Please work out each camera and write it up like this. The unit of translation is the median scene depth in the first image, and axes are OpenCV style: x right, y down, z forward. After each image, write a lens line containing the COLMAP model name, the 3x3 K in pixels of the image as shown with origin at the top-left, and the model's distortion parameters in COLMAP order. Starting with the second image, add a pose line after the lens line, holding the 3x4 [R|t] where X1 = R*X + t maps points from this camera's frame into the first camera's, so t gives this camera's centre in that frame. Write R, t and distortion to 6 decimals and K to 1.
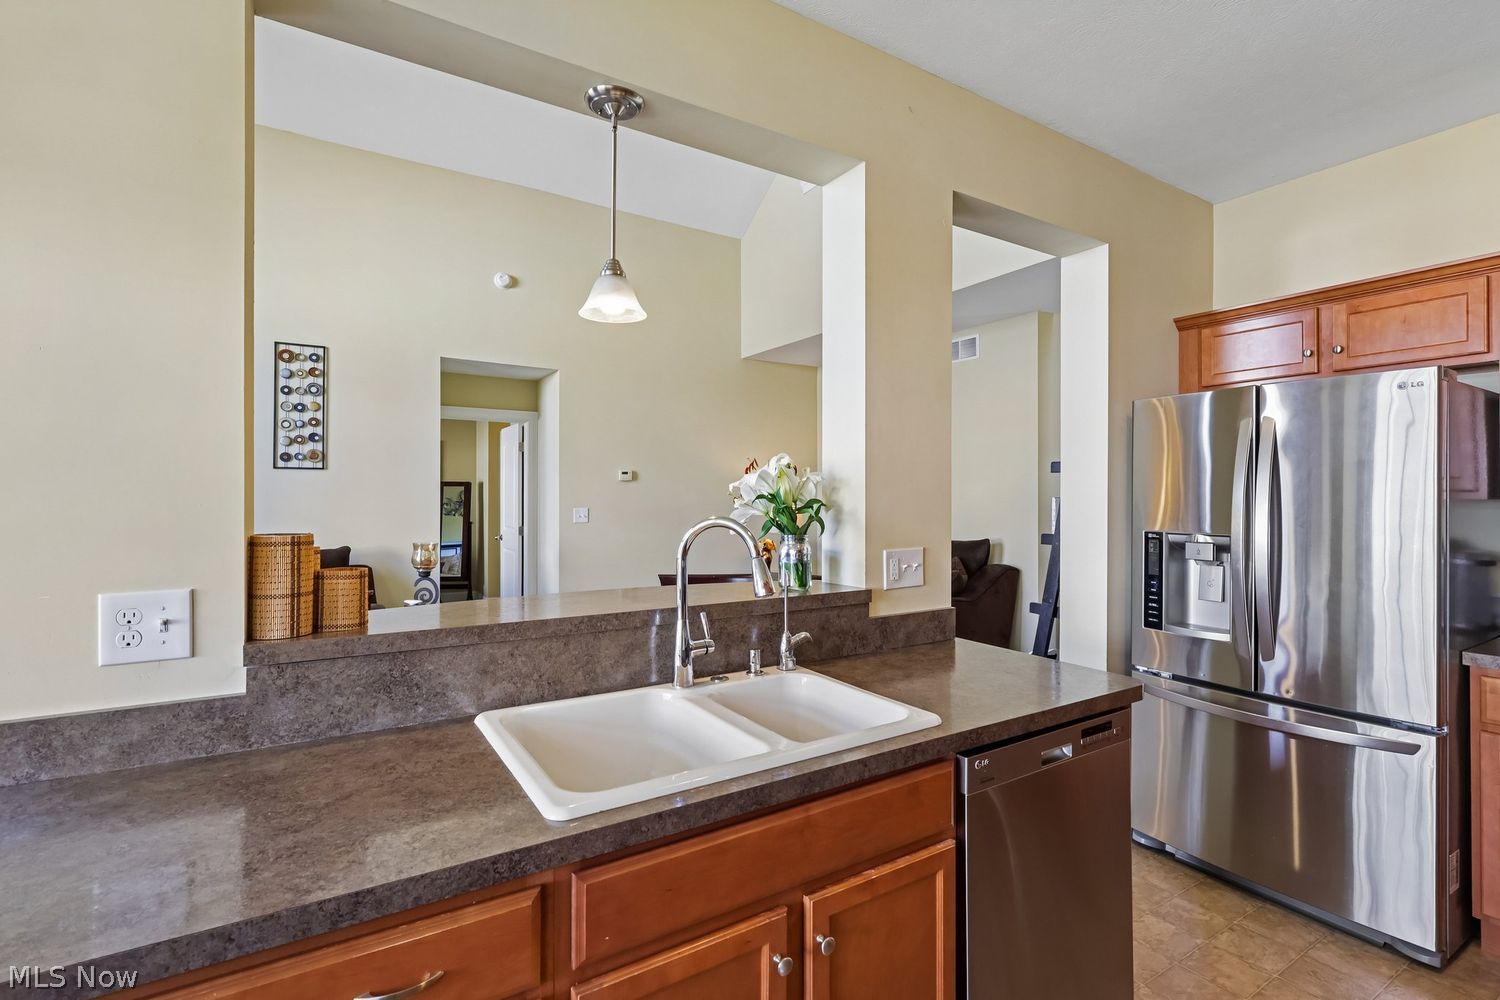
lens RADIAL K [[700.8, 0, 750.1], [0, 700.8, 492.7], [0, 0, 1]] dist [-0.004123, 0.001970]
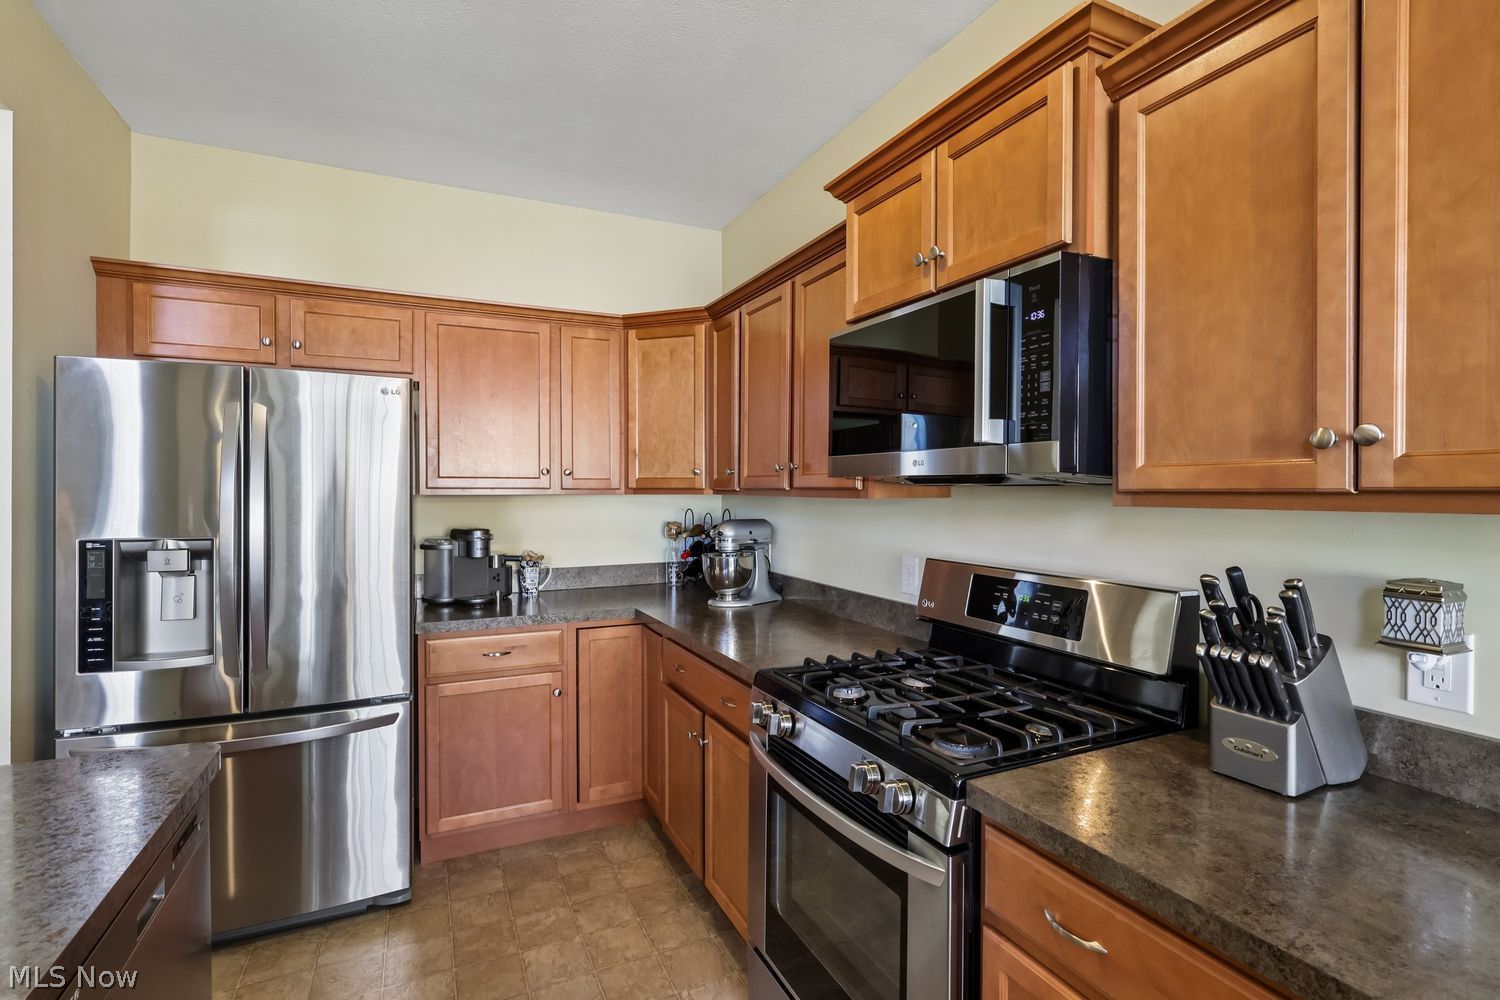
lens RADIAL K [[700.8, 0, 752.4], [0, 700.8, 496.7], [0, 0, 1]] dist [-0.004123, 0.001970]
pose [[0.115362, -0.005214, 0.993310, -0.093228], [-0.007291, 0.999955, 0.006096, 0.001070], [-0.993297, -0.007946, 0.115319, 0.295680]]
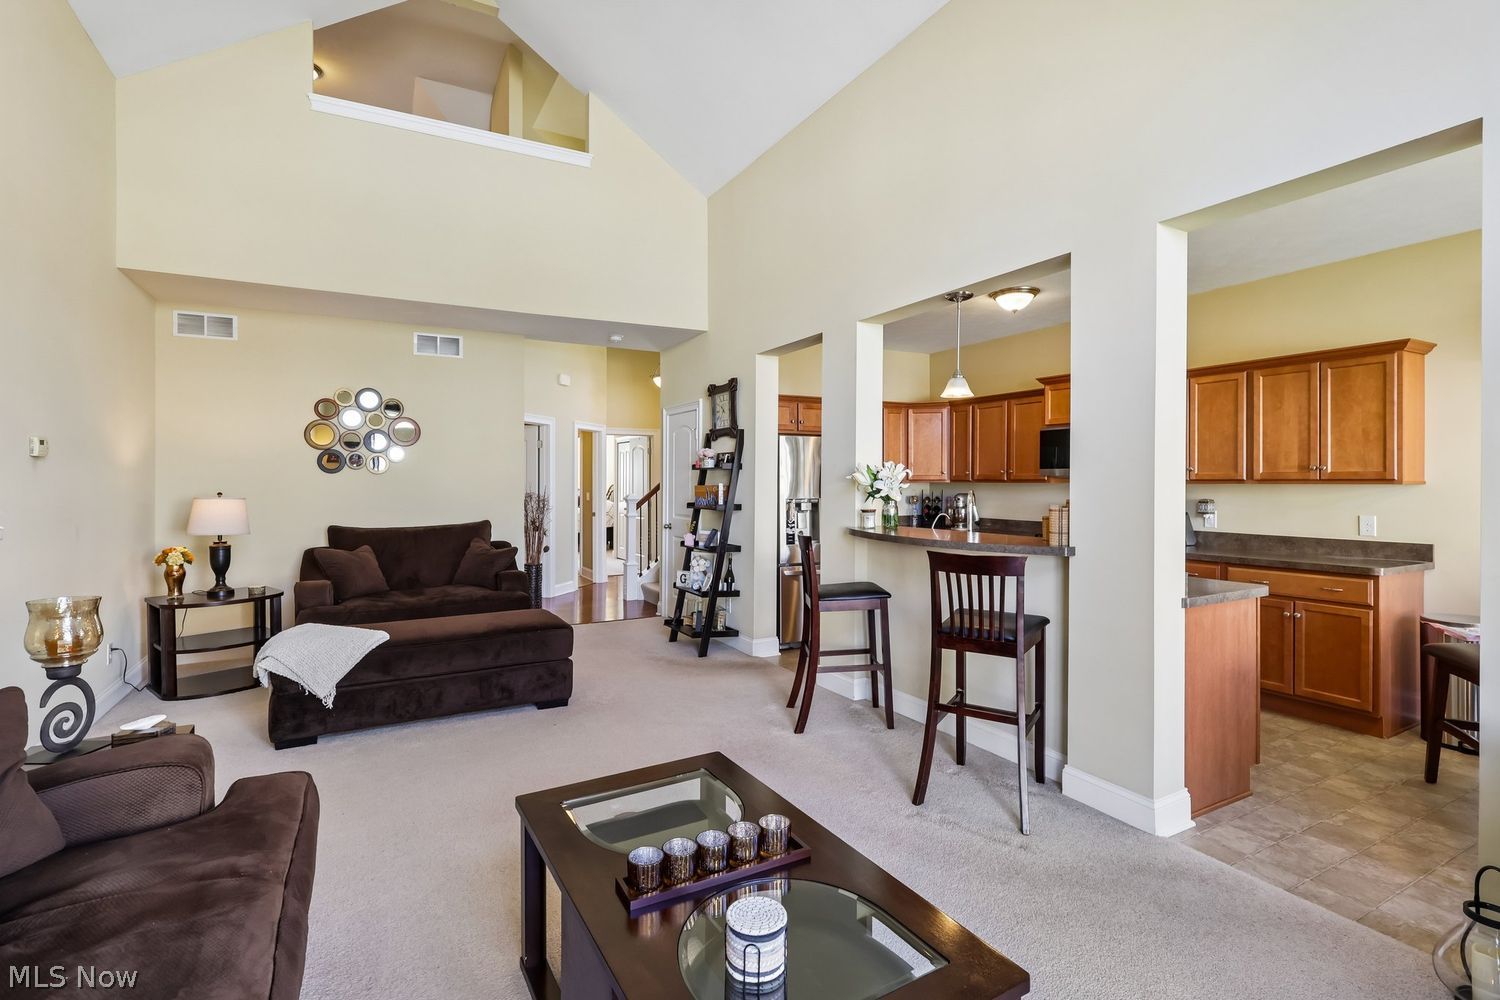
lens RADIAL K [[700.8, 0, 758.9], [0, 700.8, 489.1], [0, 0, 1]] dist [-0.004123, 0.001970]
pose [[0.056228, -0.007811, 0.998387, -1.970775], [-0.001900, 0.999967, 0.007931, 0.011585], [-0.998416, -0.002343, 0.056211, 1.241612]]
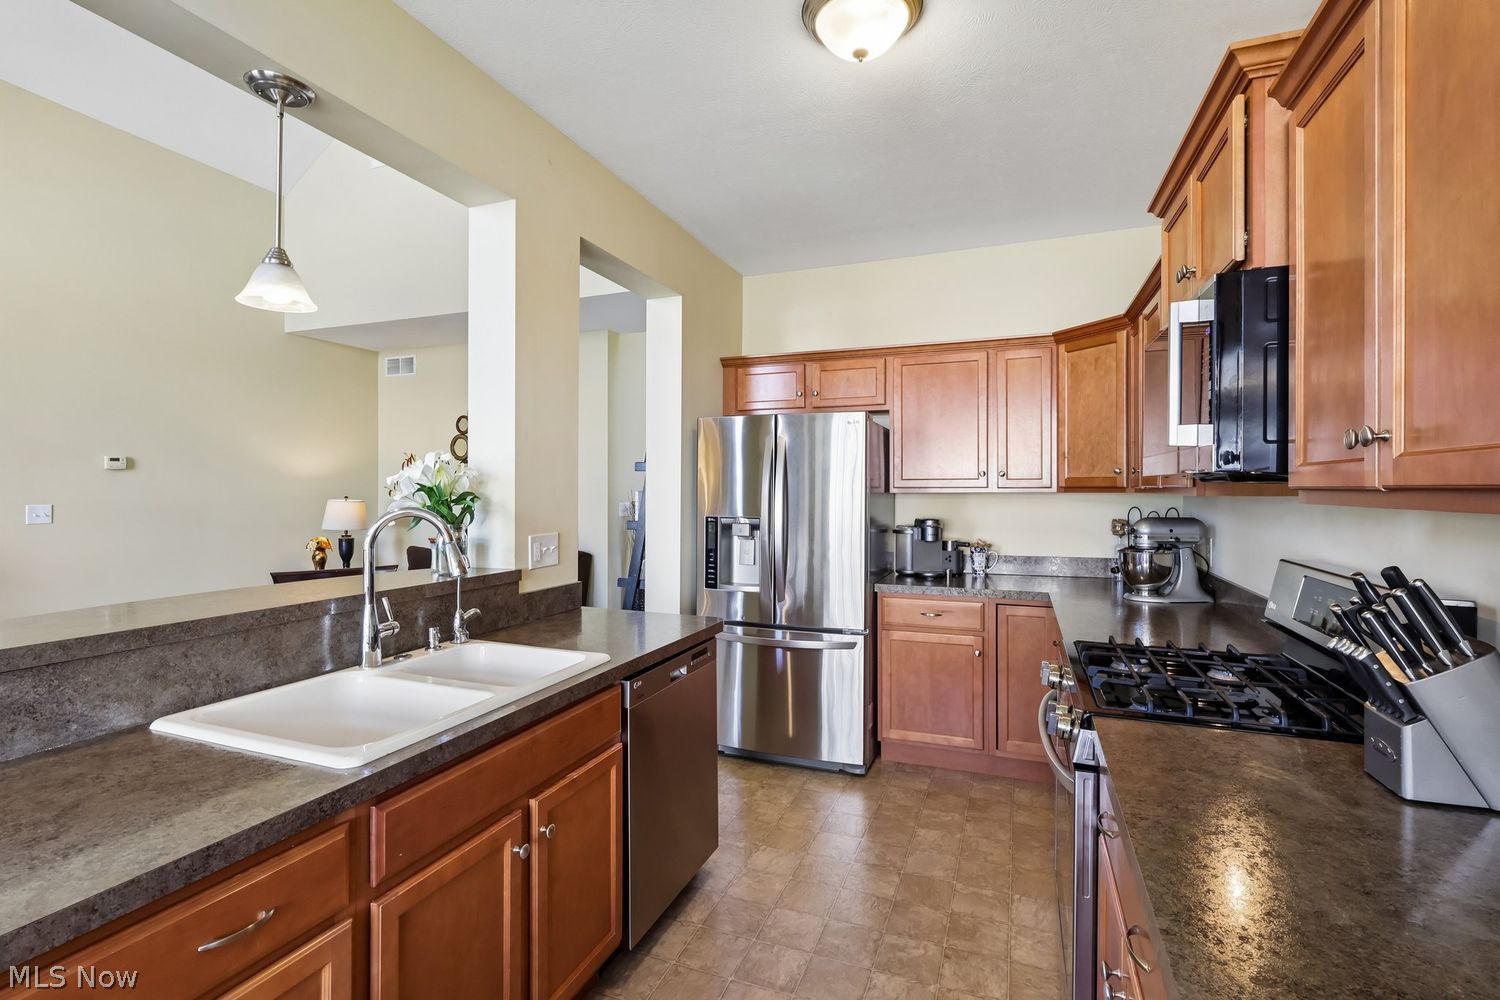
lens RADIAL K [[700.8, 0, 744.2], [0, 700.8, 489.9], [0, 0, 1]] dist [-0.004123, 0.001970]
pose [[0.805784, 0.002457, 0.592205, -0.222099], [-0.005329, 0.999981, 0.003101, -0.000308], [-0.592186, -0.005655, 0.805782, -0.161097]]
